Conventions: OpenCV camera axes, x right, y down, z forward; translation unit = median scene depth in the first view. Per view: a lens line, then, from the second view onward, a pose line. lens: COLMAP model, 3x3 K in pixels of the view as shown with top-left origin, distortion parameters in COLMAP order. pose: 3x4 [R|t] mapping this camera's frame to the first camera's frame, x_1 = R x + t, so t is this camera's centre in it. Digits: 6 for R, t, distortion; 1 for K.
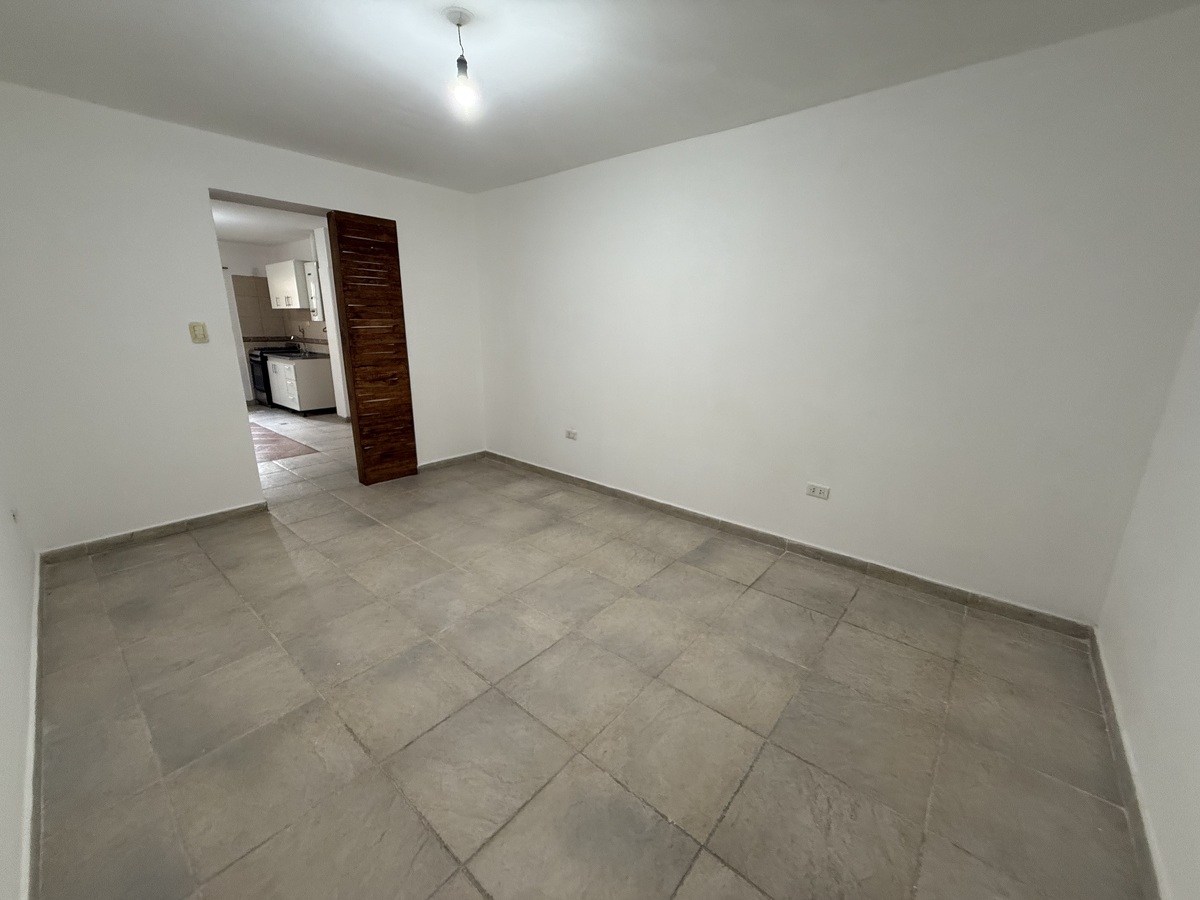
lens RADIAL K [[478.9, 0, 596.0], [0, 478.9, 450.7], [0, 0, 1]] dist [-0.000183, 0.000211]
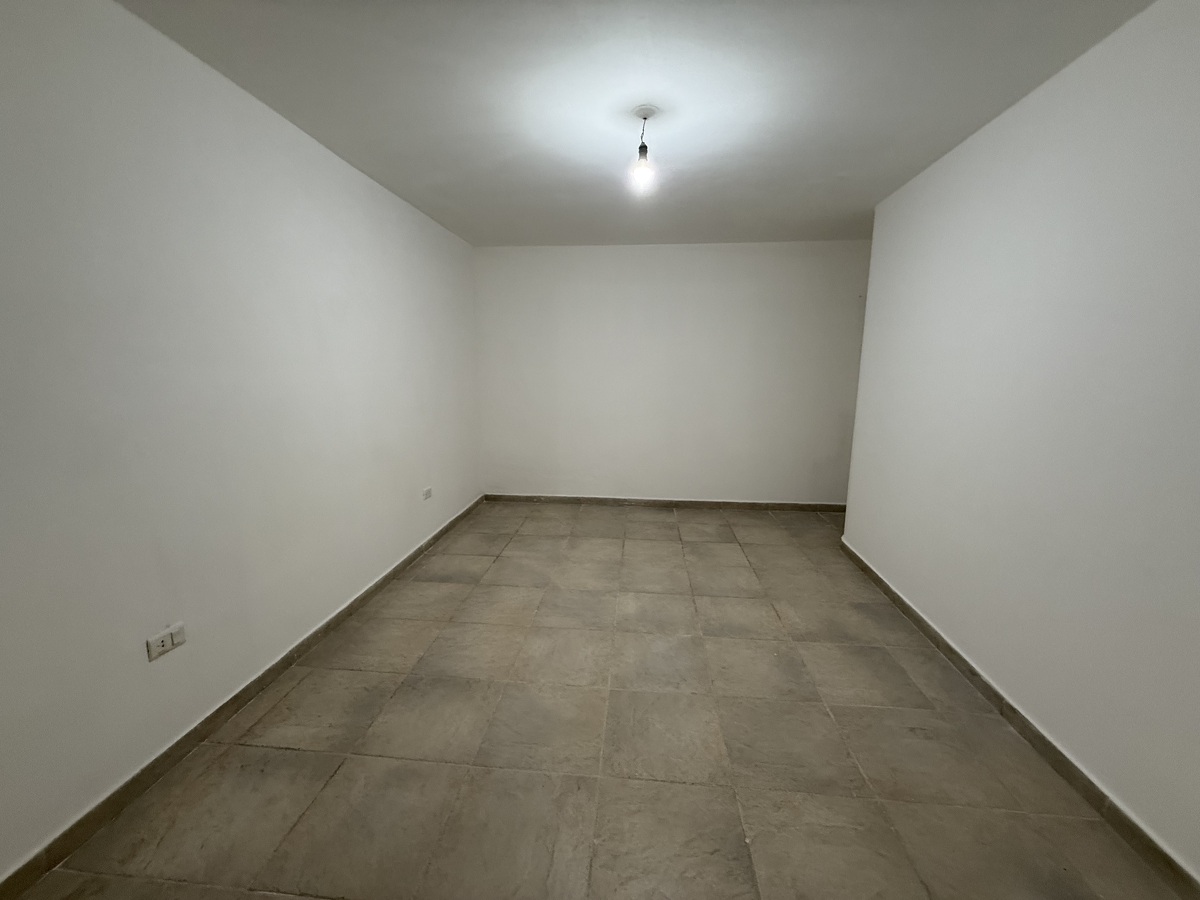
lens RADIAL K [[478.9, 0, 596.0], [0, 478.9, 450.7], [0, 0, 1]] dist [-0.000183, 0.000211]
pose [[-0.573278, -0.159835, 0.803620, -1.040275], [0.202764, 0.922608, 0.328147, -0.450741], [-0.793876, 0.351065, -0.496502, 1.589764]]
